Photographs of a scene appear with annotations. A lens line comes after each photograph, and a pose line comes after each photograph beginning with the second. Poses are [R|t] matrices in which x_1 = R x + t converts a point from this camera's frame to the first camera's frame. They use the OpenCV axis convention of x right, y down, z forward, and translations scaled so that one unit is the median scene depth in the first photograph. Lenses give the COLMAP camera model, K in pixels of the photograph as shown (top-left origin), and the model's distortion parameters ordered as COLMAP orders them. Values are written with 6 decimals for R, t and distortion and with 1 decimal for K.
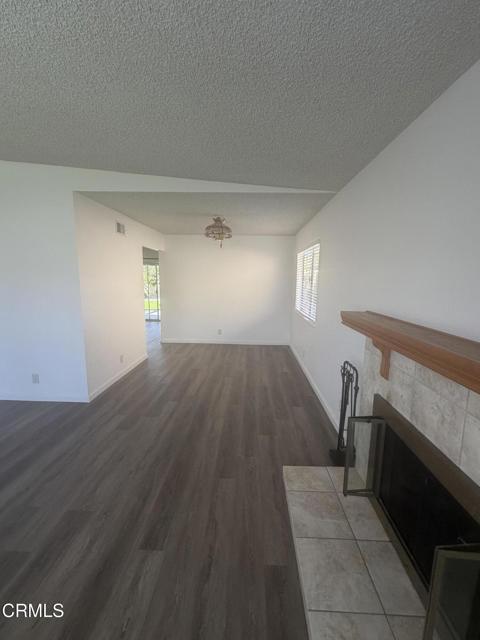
lens RADIAL K [[265.4, 0, 240.3], [0, 265.4, 321.3], [0, 0, 1]] dist [0.002178, -0.000296]
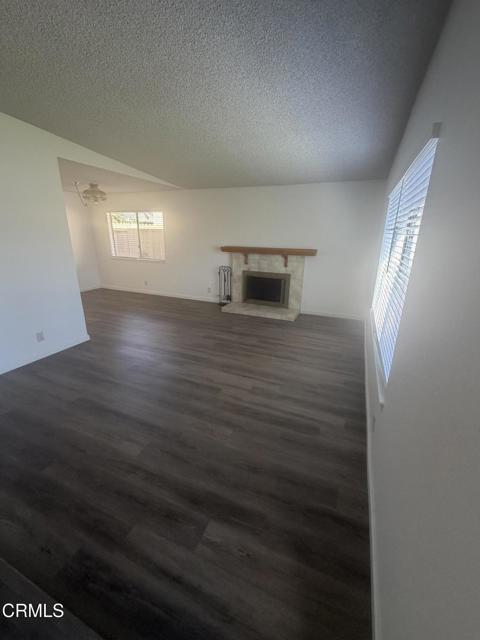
lens RADIAL K [[265.4, 0, 235.5], [0, 265.4, 317.7], [0, 0, 1]] dist [0.002178, -0.000296]
pose [[0.380468, -0.296446, 0.875993, -1.702059], [0.135554, 0.954876, 0.264266, -0.035937], [-0.914805, 0.018200, 0.403485, -0.160747]]
